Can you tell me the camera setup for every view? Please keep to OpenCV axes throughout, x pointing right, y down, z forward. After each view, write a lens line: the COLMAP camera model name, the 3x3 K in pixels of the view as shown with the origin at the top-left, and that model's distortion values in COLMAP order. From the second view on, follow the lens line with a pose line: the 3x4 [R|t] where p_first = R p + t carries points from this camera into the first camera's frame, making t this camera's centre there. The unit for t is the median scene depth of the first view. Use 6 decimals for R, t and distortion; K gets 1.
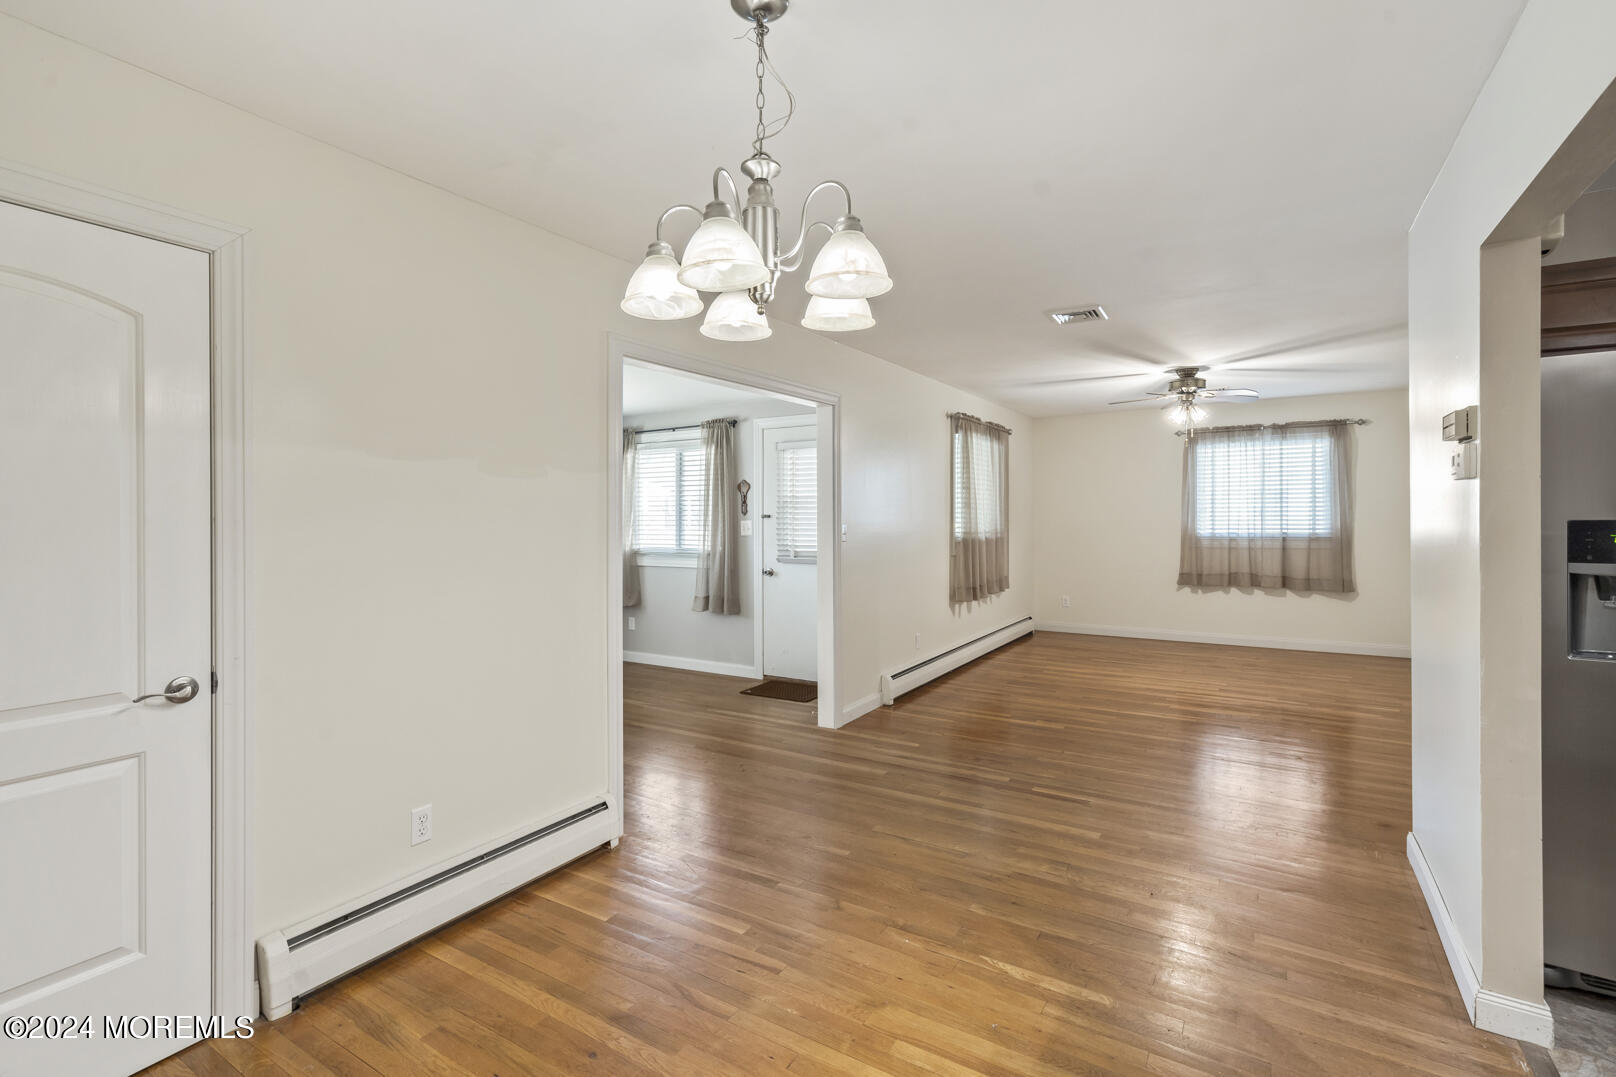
lens RADIAL K [[741.9, 0, 802.0], [0, 741.9, 532.4], [0, 0, 1]] dist [-0.026106, -0.000341]
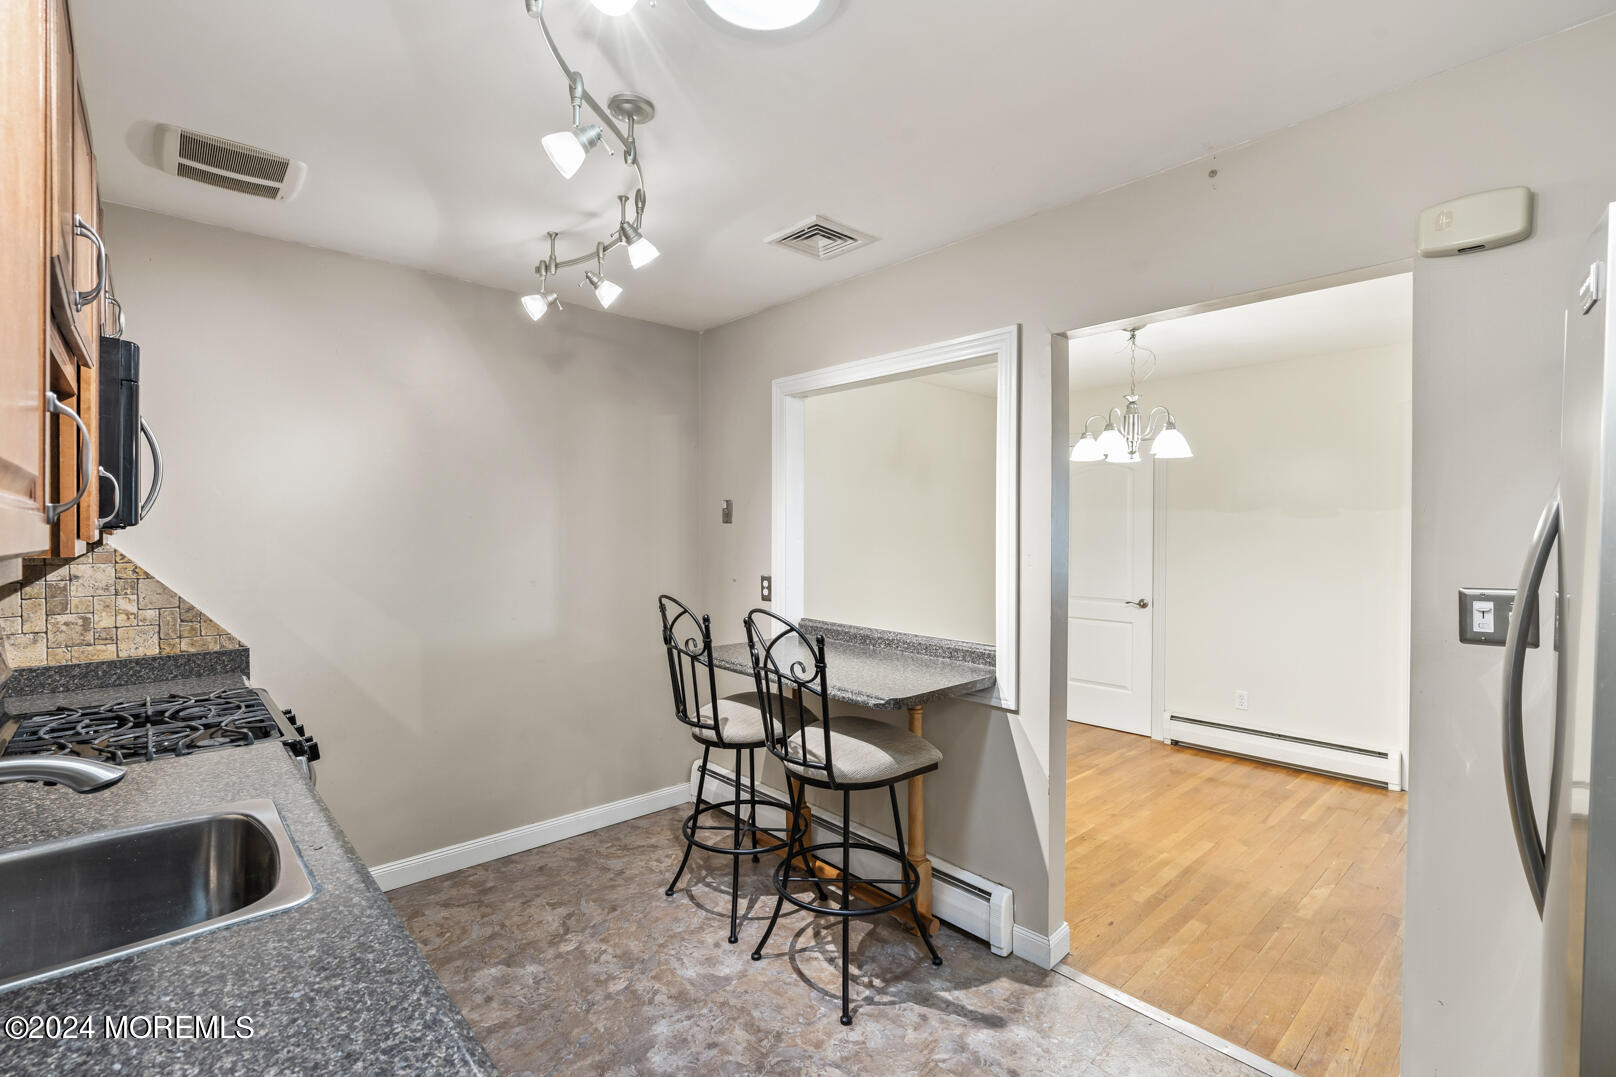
lens RADIAL K [[741.9, 0, 802.0], [0, 741.9, 532.4], [0, 0, 1]] dist [-0.026106, -0.000341]
pose [[-0.259424, 0.012009, -0.965689, 1.848747], [-0.016575, 0.999720, 0.016885, -0.059455], [0.965621, 0.020386, -0.259152, 0.433912]]
